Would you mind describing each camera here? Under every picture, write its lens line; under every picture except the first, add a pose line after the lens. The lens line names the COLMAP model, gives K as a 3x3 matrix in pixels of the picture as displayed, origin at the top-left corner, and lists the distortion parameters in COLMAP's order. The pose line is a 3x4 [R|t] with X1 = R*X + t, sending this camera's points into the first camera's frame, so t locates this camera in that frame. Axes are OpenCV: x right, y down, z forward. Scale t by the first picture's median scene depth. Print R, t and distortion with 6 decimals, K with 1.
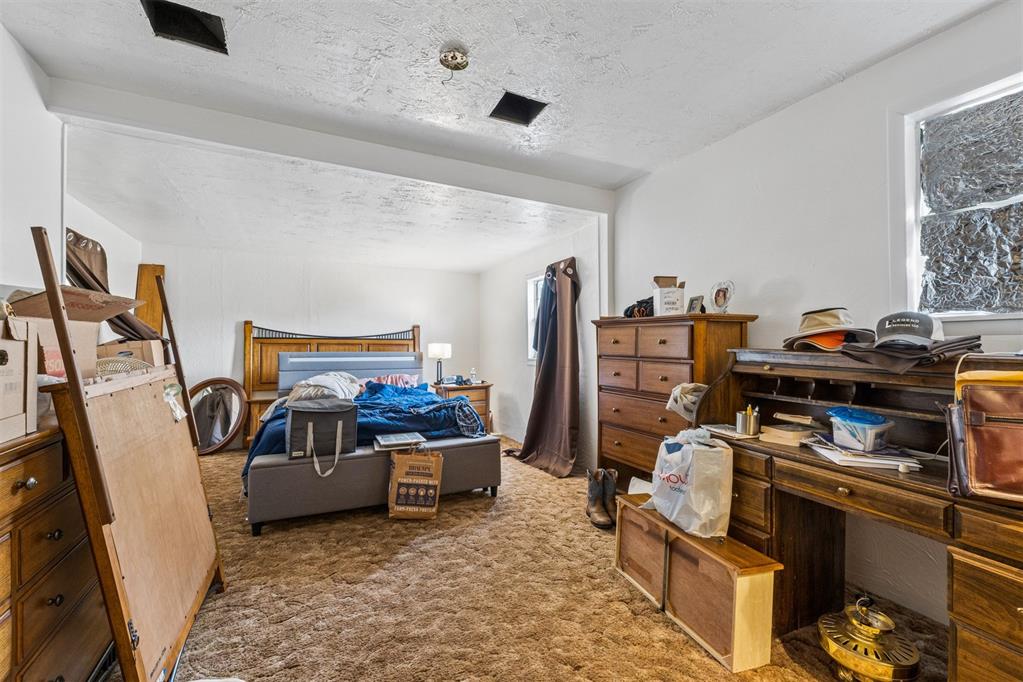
lens RADIAL K [[429.9, 0, 513.2], [0, 429.9, 344.1], [0, 0, 1]] dist [0.011178, -0.000484]
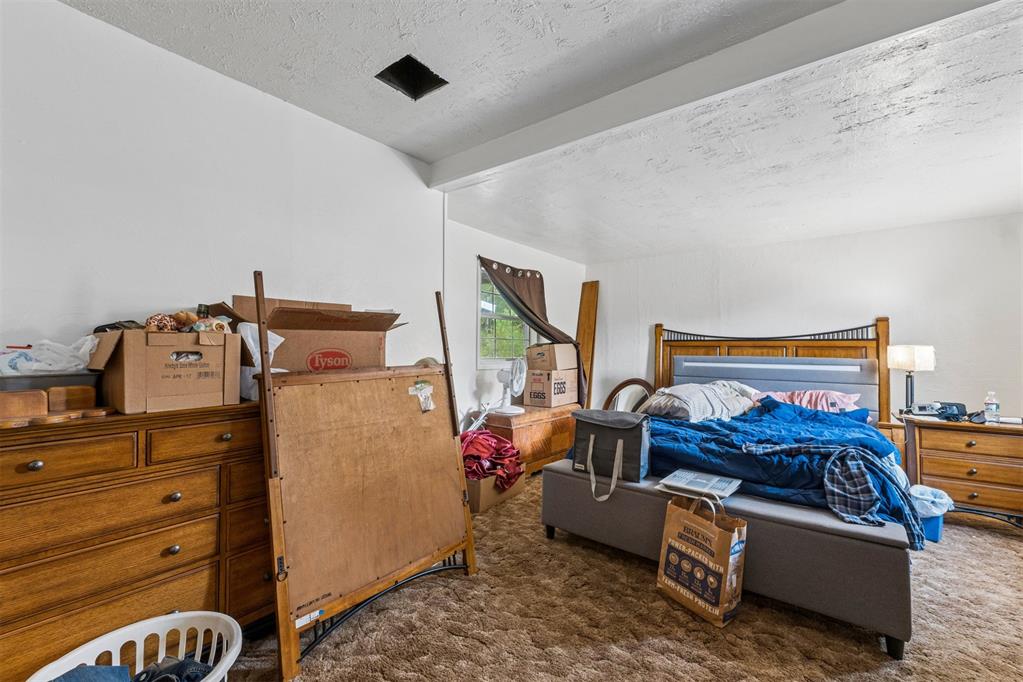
lens RADIAL K [[429.9, 0, 504.4], [0, 429.9, 342.3], [0, 0, 1]] dist [0.011178, -0.000484]
pose [[0.425038, -0.012015, -0.905096, 0.256746], [0.001428, 0.999920, -0.012604, 0.001690], [0.905174, 0.004065, 0.425021, 0.451447]]
